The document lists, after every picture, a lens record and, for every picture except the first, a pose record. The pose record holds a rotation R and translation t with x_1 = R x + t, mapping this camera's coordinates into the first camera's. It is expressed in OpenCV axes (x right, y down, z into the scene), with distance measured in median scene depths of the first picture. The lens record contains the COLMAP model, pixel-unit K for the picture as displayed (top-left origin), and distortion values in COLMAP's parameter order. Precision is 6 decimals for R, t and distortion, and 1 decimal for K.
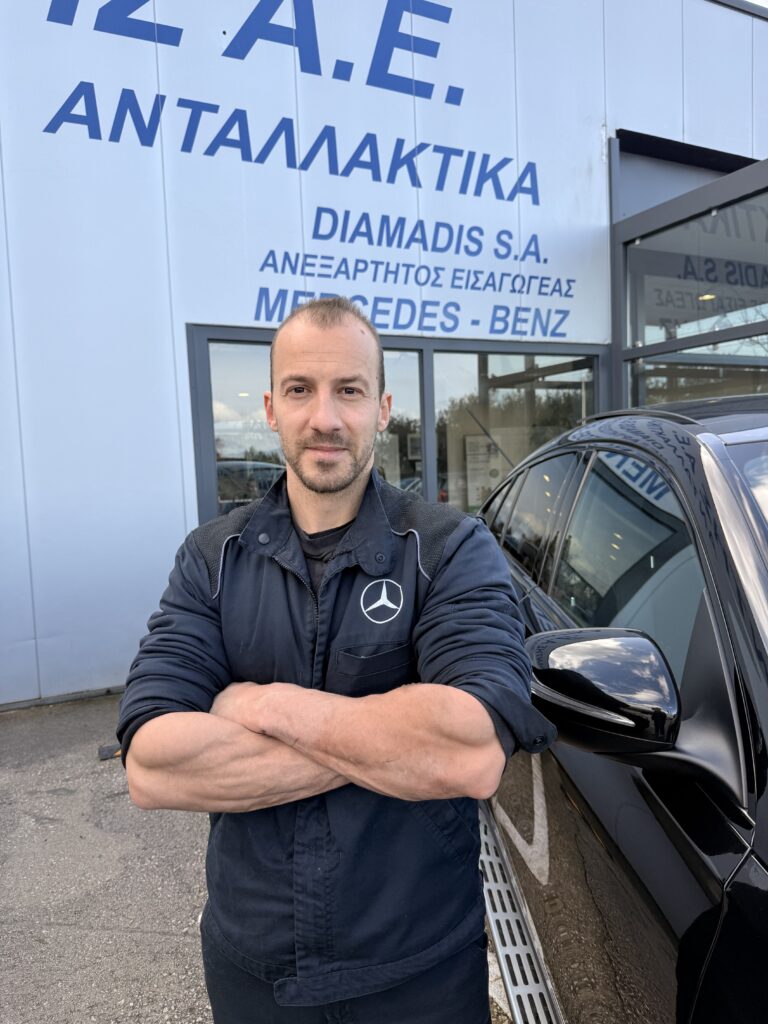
lens RADIAL K [[716.6, 0, 374.2], [0, 716.6, 518.2], [0, 0, 1]] dist [0.044924, -0.077954]
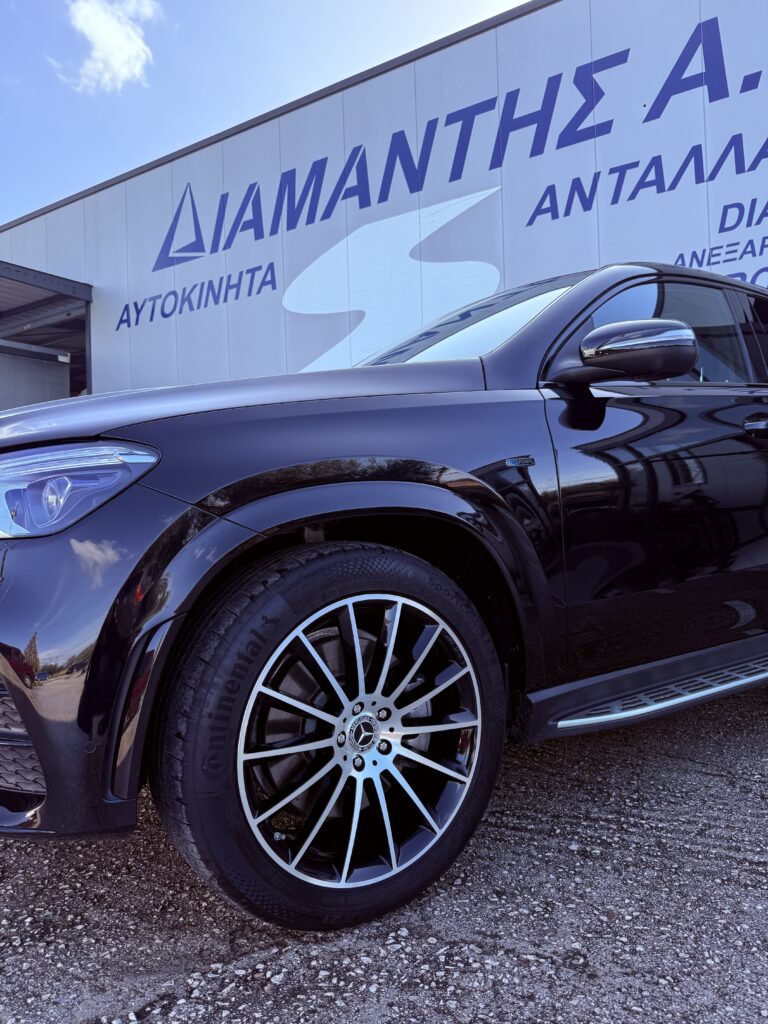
lens RADIAL K [[716.6, 0, 390.3], [0, 716.6, 506.5], [0, 0, 1]] dist [0.044924, -0.077954]
pose [[0.540994, 0.004252, -0.841016, 0.587203], [-0.054413, 0.998069, -0.029957, 0.121169], [0.839264, 0.061969, 0.540181, -0.069161]]
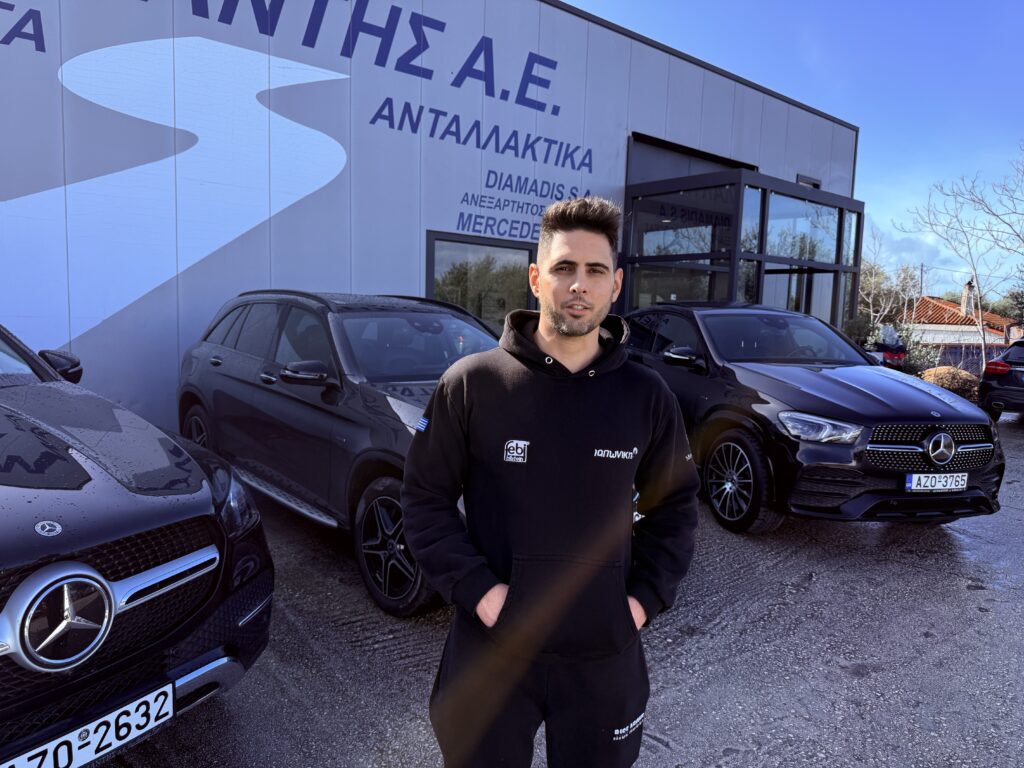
lens RADIAL K [[716.6, 0, 502.0], [0, 716.6, 402.1], [0, 0, 1]] dist [0.044924, -0.077954]
pose [[0.965502, 0.034975, 0.258037, -0.468718], [-0.046595, 0.998150, 0.039053, 0.081930], [-0.256194, -0.049729, 0.965345, -0.763608]]
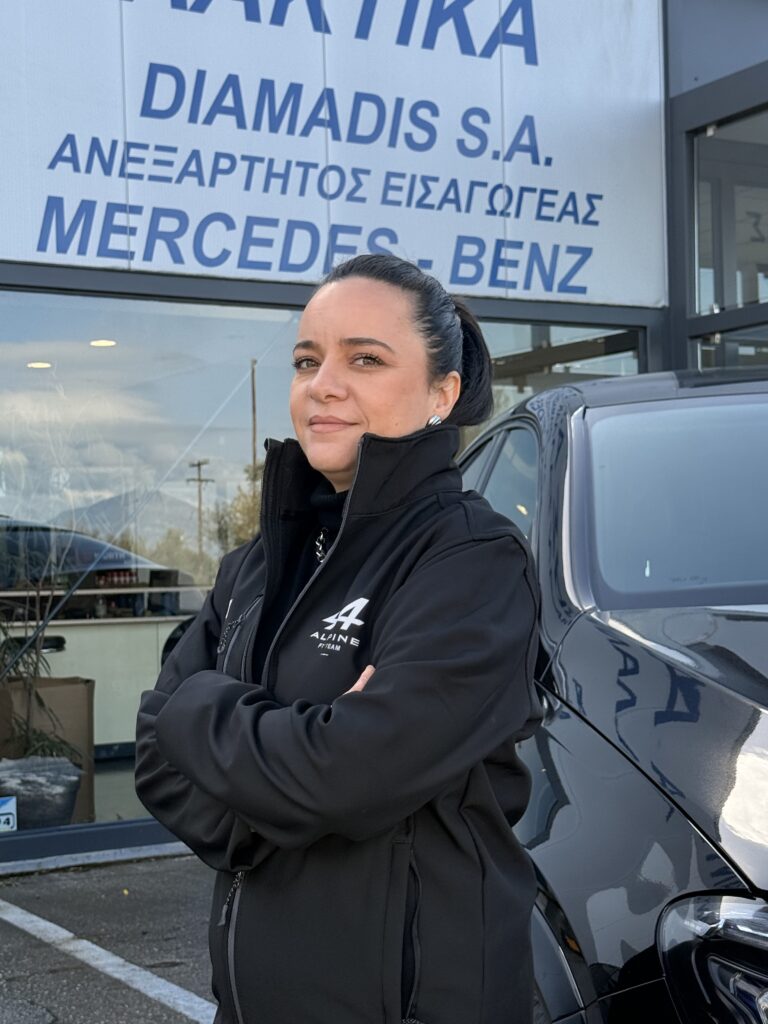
lens RADIAL K [[1720.0, 0, 385.9], [0, 1720.0, 518.0], [0, 0, 1]] dist [0.158960, 0.000000]
pose [[0.996409, 0.015450, 0.083253, -0.000429], [-0.006786, 0.994620, -0.103368, 0.072733], [-0.084402, 0.102432, 0.991153, -0.350185]]
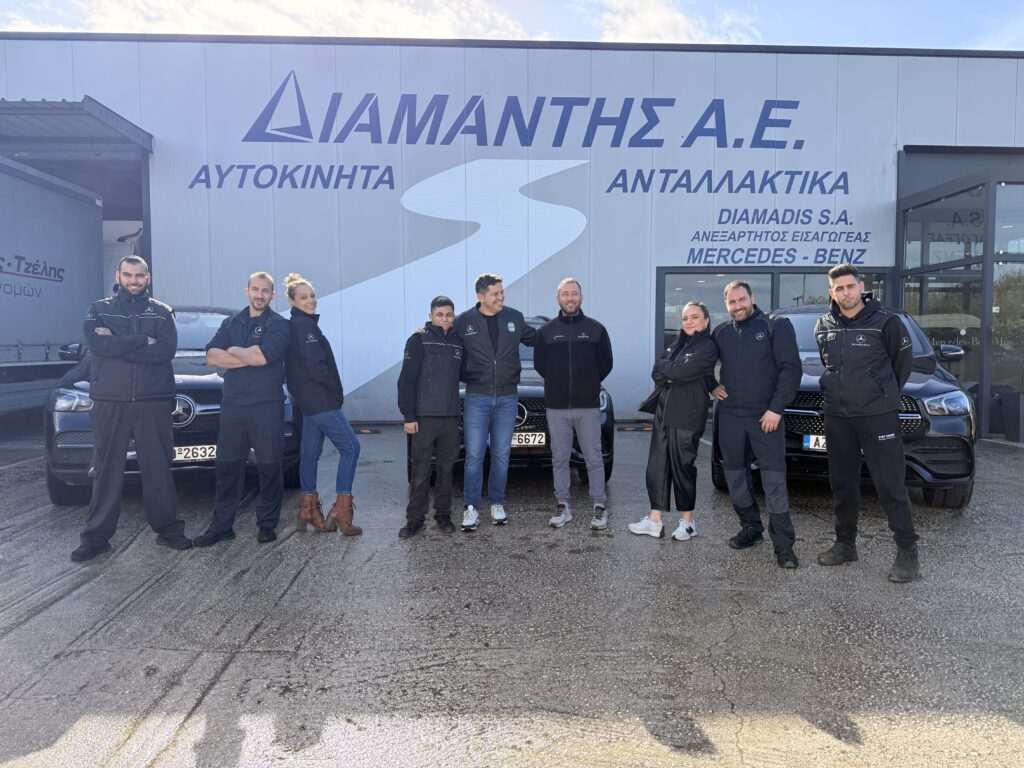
lens RADIAL K [[716.6, 0, 511.0], [0, 716.6, 398.6], [0, 0, 1]] dist [0.044924, -0.077954]
pose [[0.918770, 0.060674, -0.390103, 0.202874], [-0.062652, 0.998006, 0.007666, 0.143254], [0.389790, 0.017397, 0.920739, -1.128391]]
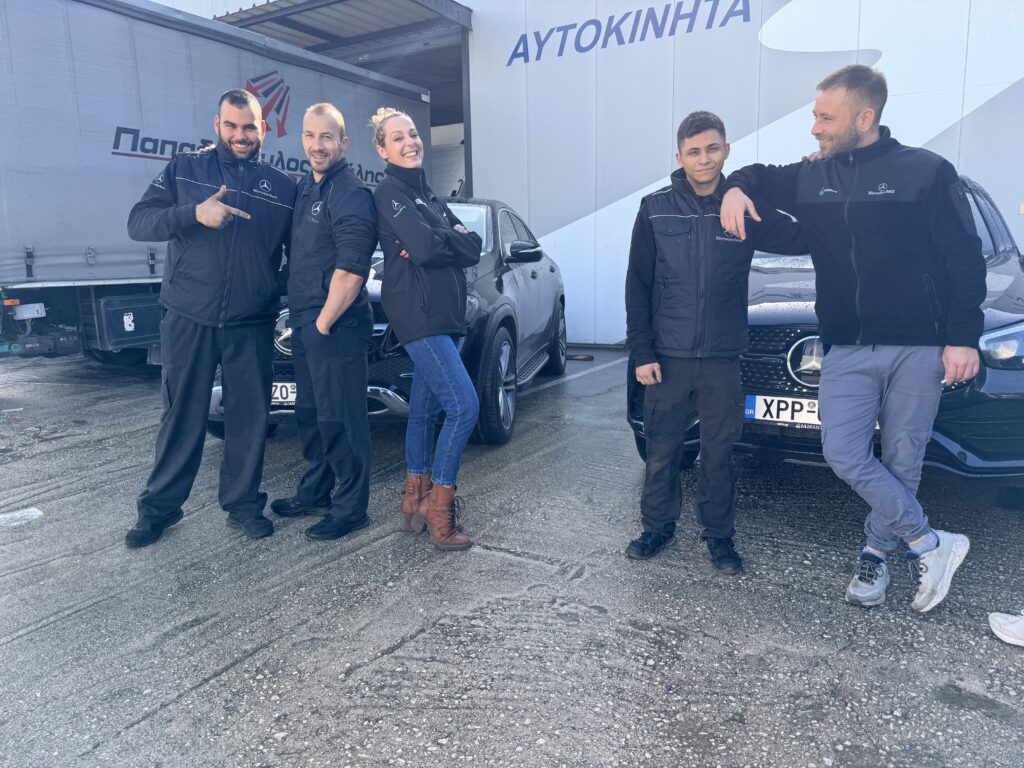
lens RADIAL K [[716.6, 0, 519.3], [0, 716.6, 394.5], [0, 0, 1]] dist [0.044924, -0.077954]
pose [[0.566935, 0.167222, -0.806611, 0.100009], [-0.069673, 0.985405, 0.155318, 0.132968], [0.820811, -0.031856, 0.570312, -0.636611]]
